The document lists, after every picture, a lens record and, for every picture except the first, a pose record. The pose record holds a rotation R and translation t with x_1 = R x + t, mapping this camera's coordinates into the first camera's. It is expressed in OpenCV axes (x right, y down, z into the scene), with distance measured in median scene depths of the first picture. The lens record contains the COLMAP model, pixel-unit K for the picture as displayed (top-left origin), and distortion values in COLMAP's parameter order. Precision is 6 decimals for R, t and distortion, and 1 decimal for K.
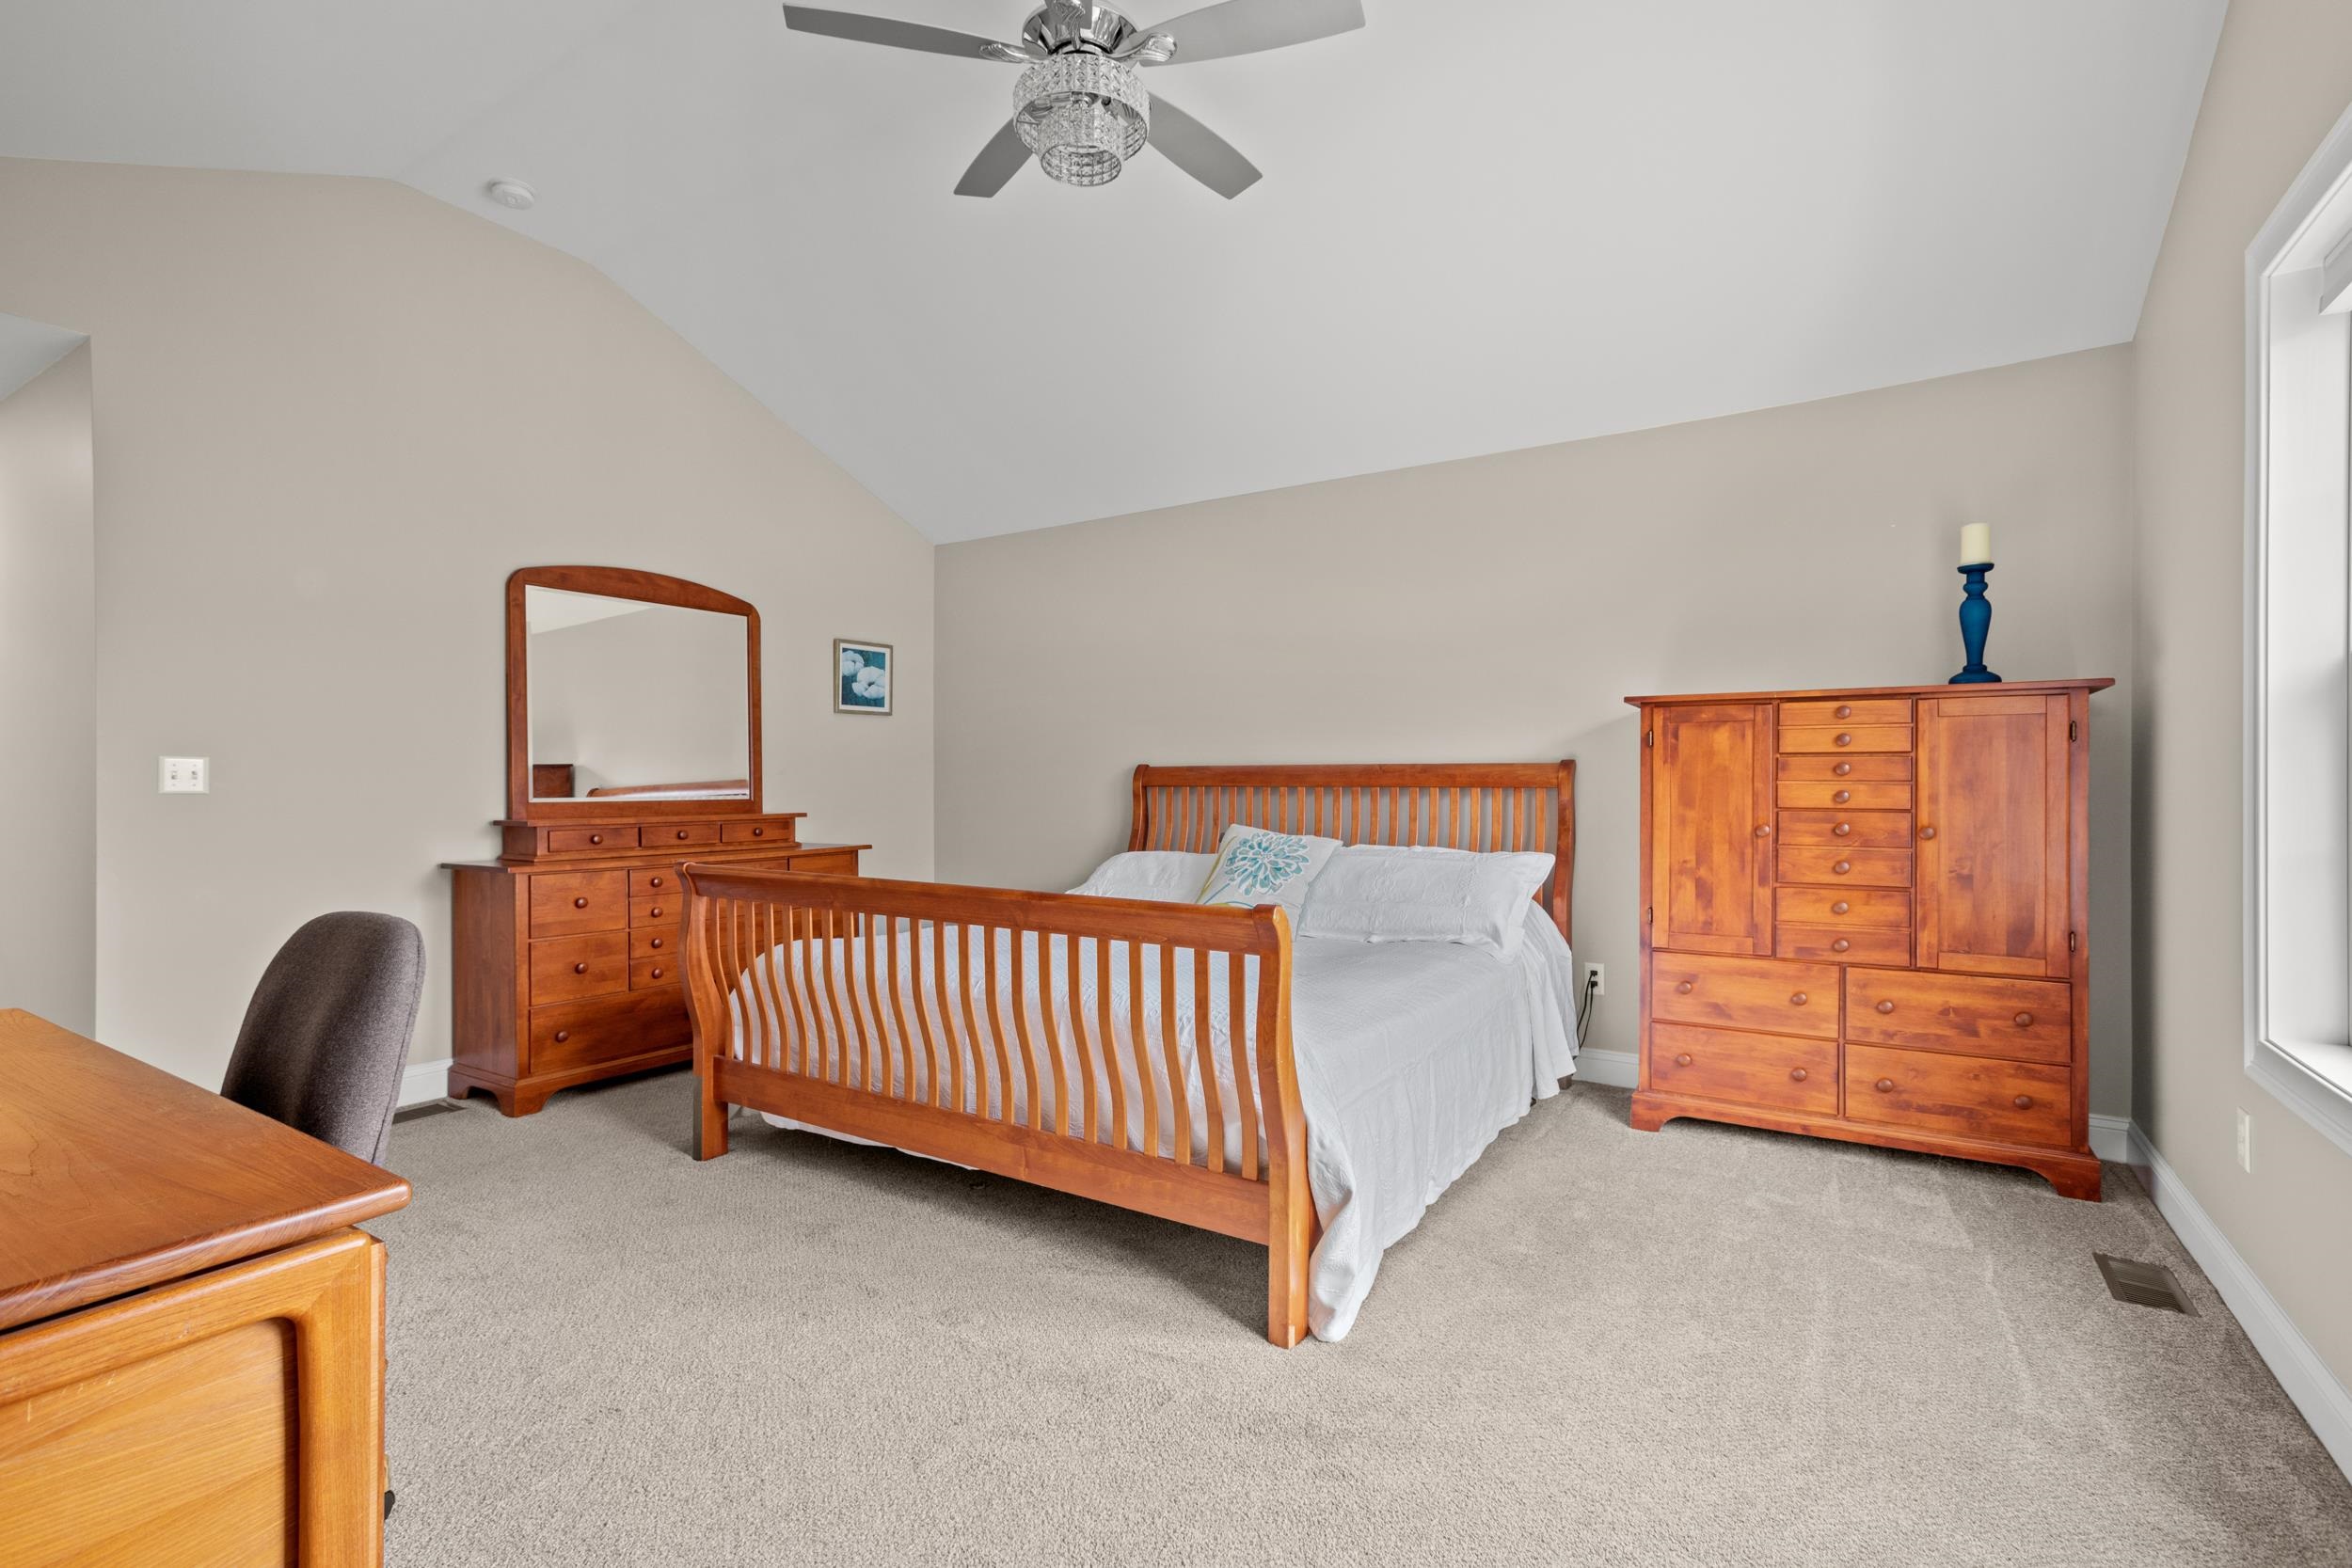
lens RADIAL K [[1074.1, 0, 1176.0], [0, 1074.1, 784.0], [0, 0, 1]] dist [0.000694, 0.000054]
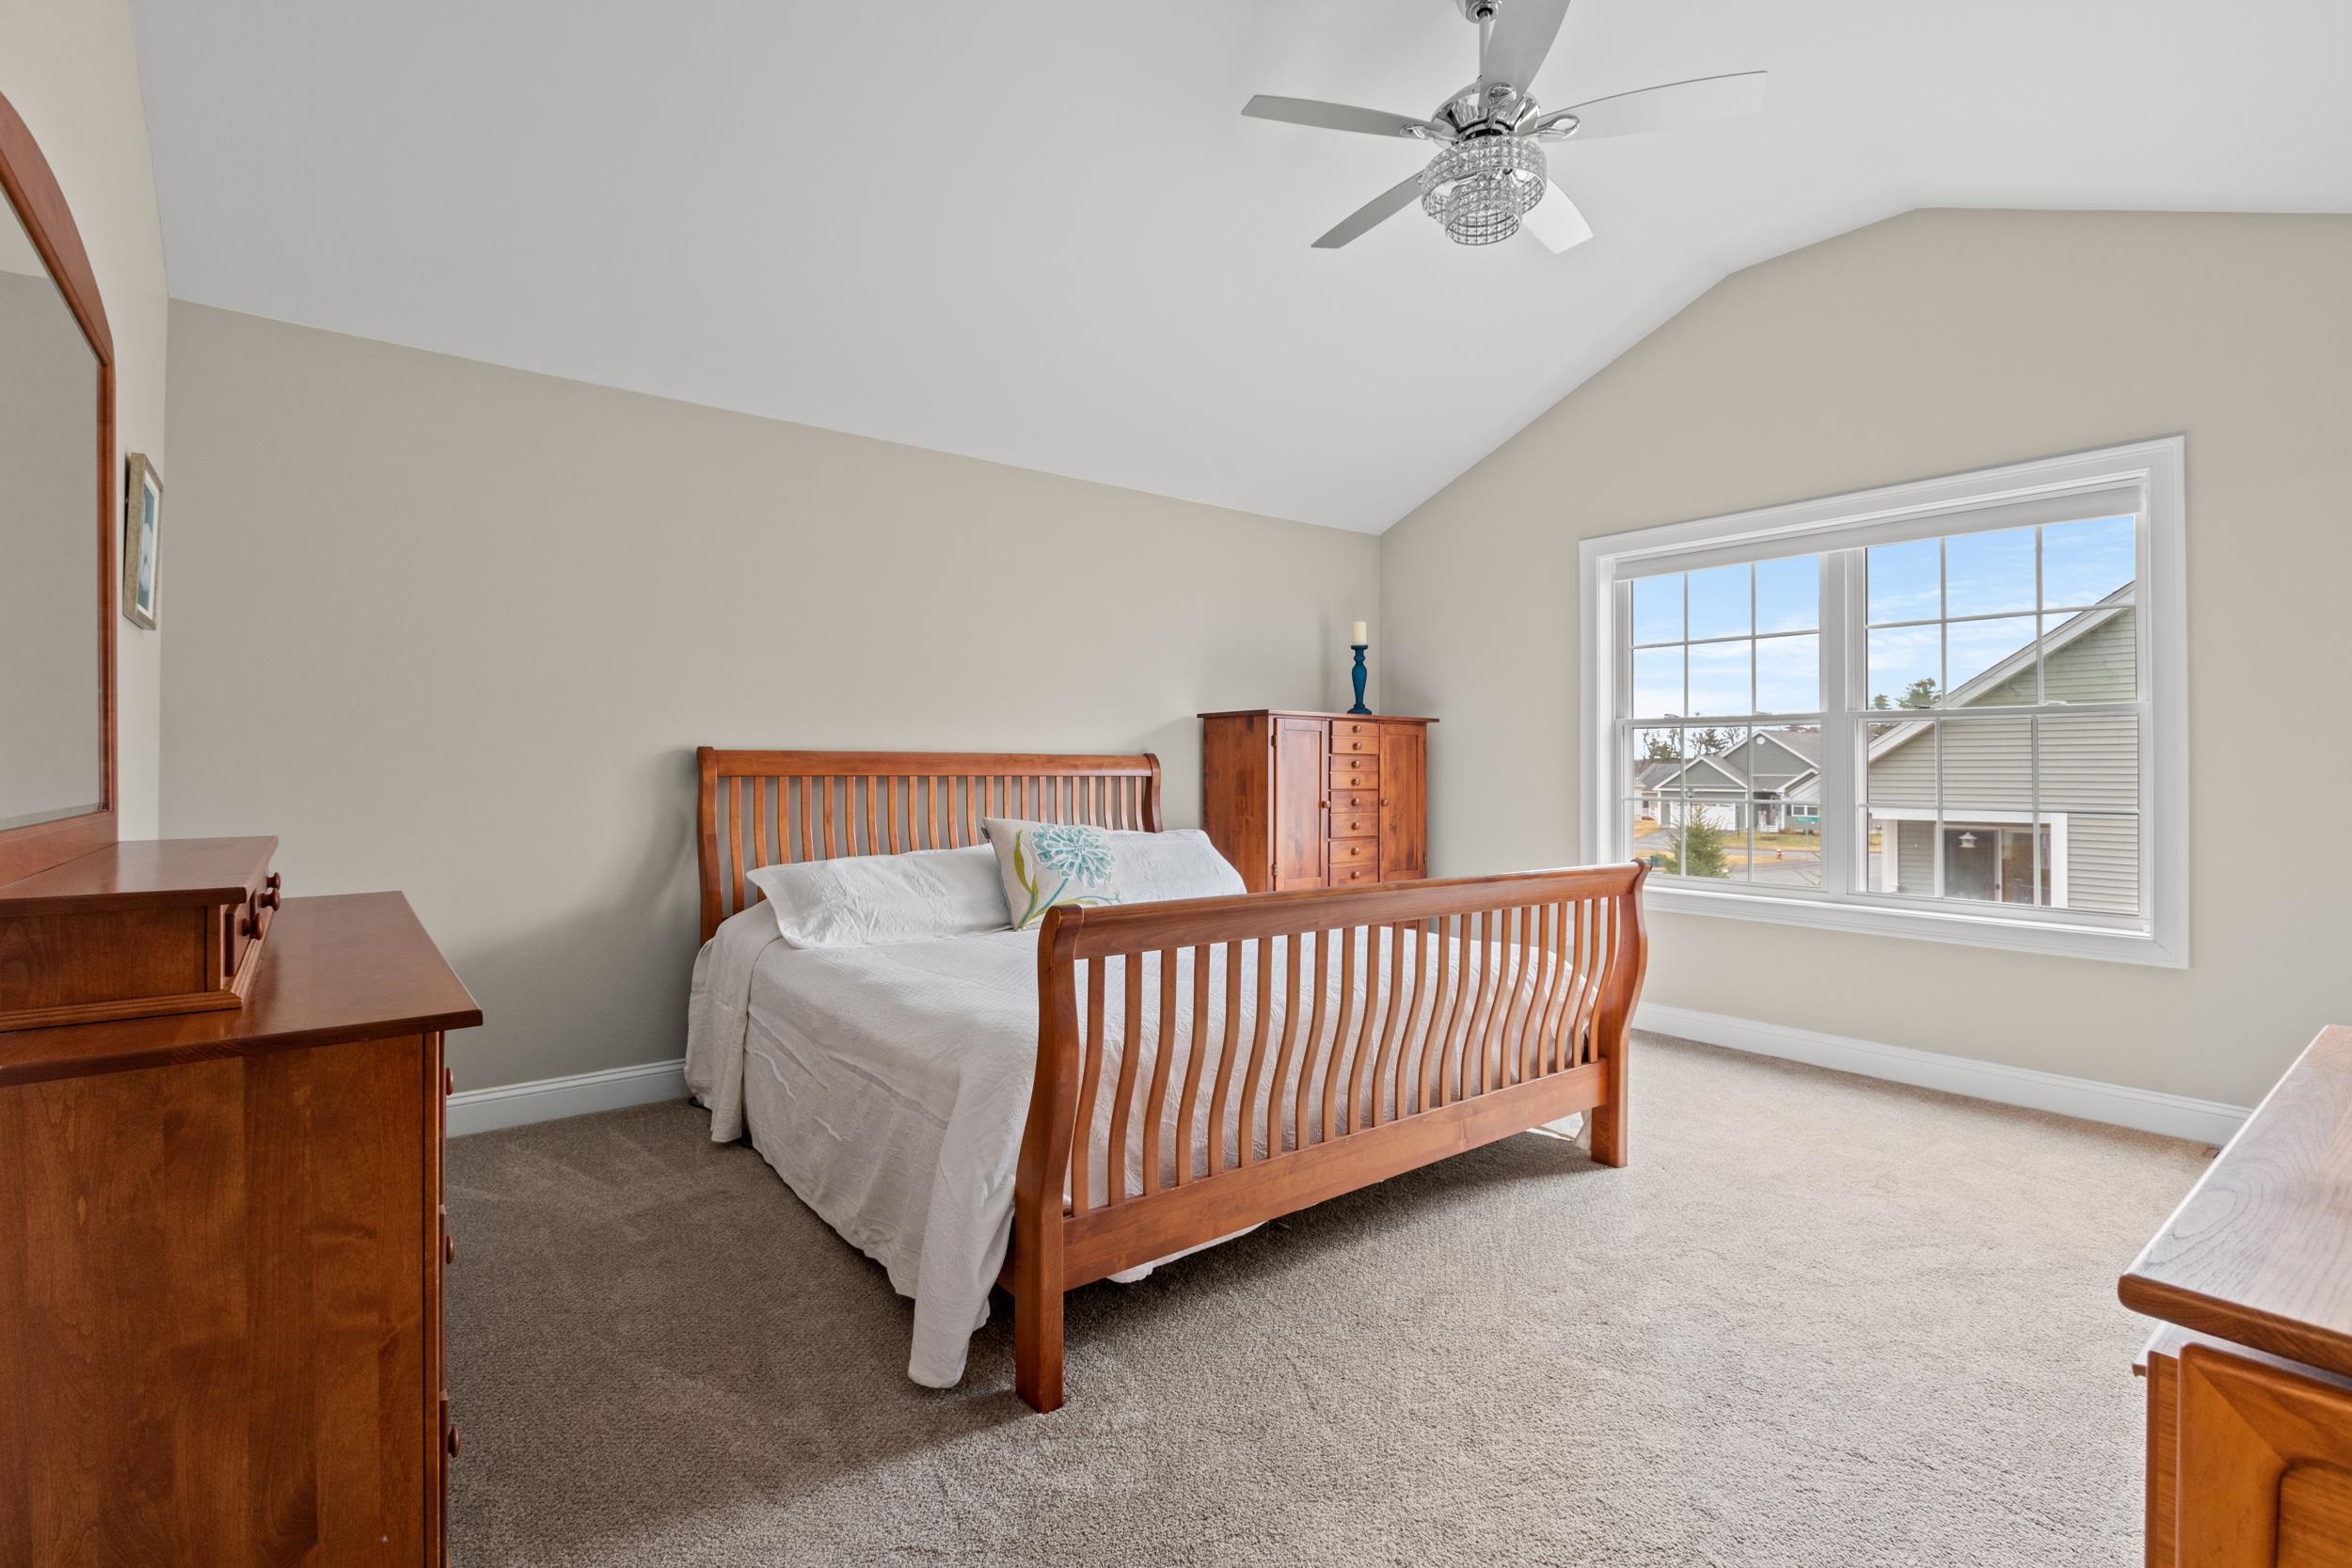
lens RADIAL K [[1071.0, 0, 1177.5], [0, 1071.0, 760.1], [0, 0, 1]] dist [0.000349, 0.000052]
pose [[0.323439, 0.009051, 0.946206, -0.973889], [-0.004296, 0.999958, -0.008097, -0.006358], [-0.946239, -0.001446, 0.323464, 0.730349]]
